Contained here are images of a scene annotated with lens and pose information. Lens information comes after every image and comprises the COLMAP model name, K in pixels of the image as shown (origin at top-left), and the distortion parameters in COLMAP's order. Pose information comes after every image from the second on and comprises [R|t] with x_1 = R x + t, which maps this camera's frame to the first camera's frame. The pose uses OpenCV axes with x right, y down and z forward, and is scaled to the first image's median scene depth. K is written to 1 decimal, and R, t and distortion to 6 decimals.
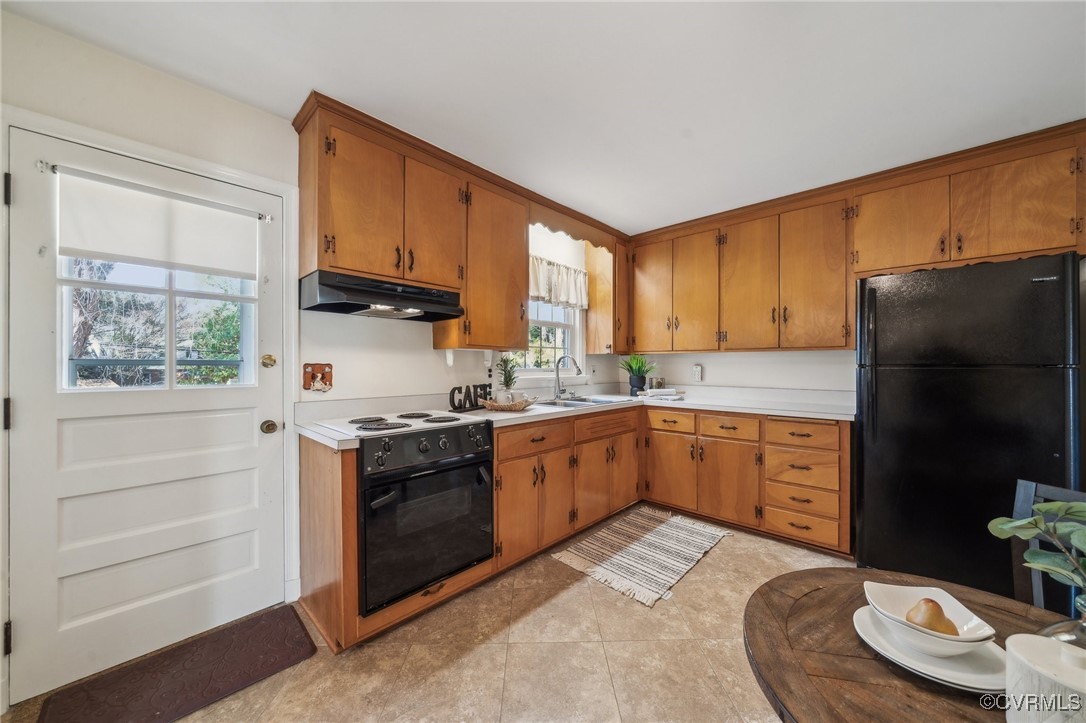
lens RADIAL K [[378.9, 0, 554.8], [0, 378.9, 363.5], [0, 0, 1]] dist [-0.006621, -0.000249]
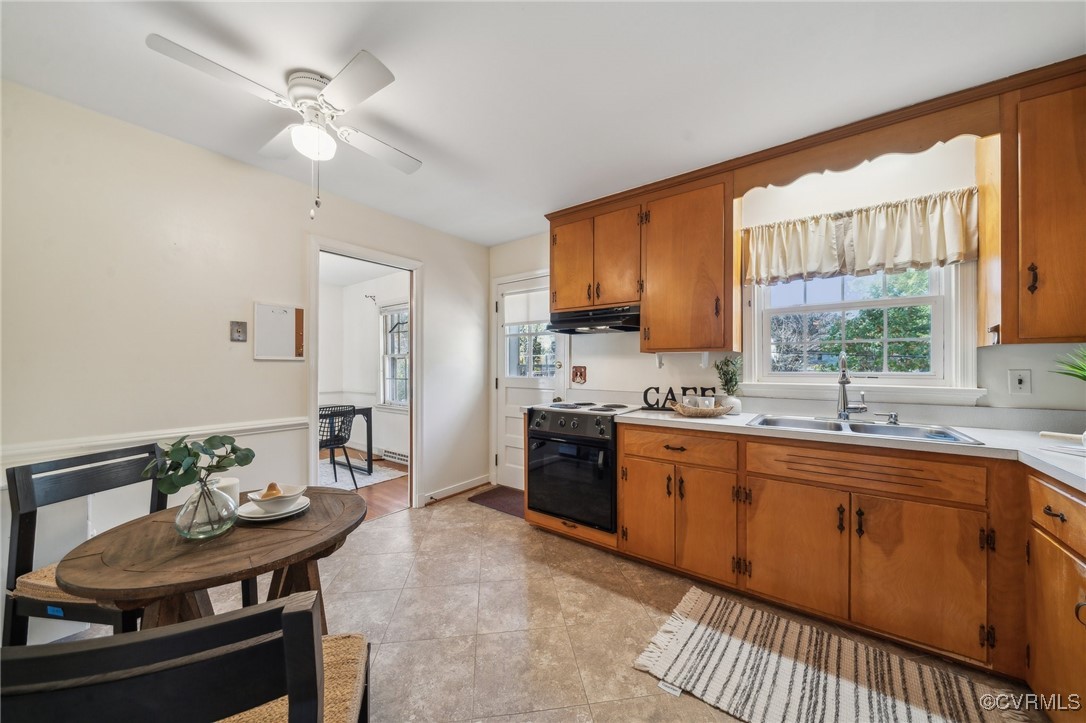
lens RADIAL K [[378.9, 0, 550.1], [0, 378.9, 364.8], [0, 0, 1]] dist [-0.006621, -0.000249]
pose [[0.111563, -0.005214, -0.993744, 0.852994], [0.001598, 0.999986, -0.005067, 0.001548], [0.993756, -0.001023, 0.111570, 0.600571]]
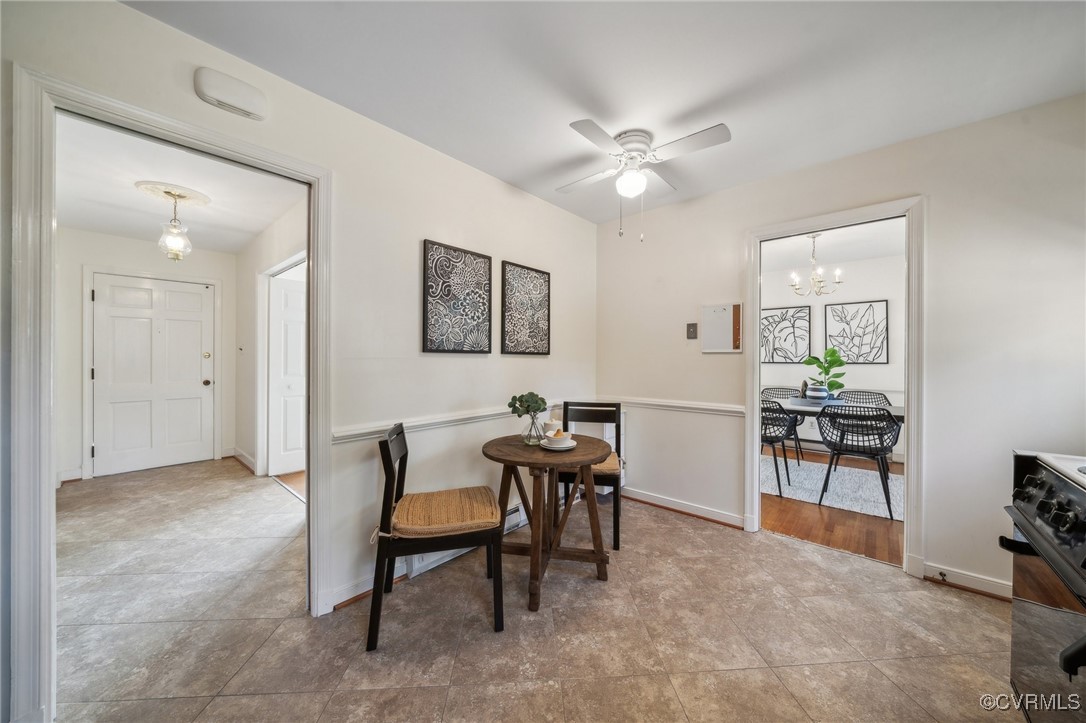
lens RADIAL K [[378.9, 0, 539.5], [0, 378.9, 359.9], [0, 0, 1]] dist [-0.006621, -0.000249]
pose [[-0.999858, -0.006304, -0.015650, 0.318792], [-0.006311, 0.999980, 0.000392, 0.008142], [0.015647, 0.000490, -0.999877, 1.164812]]
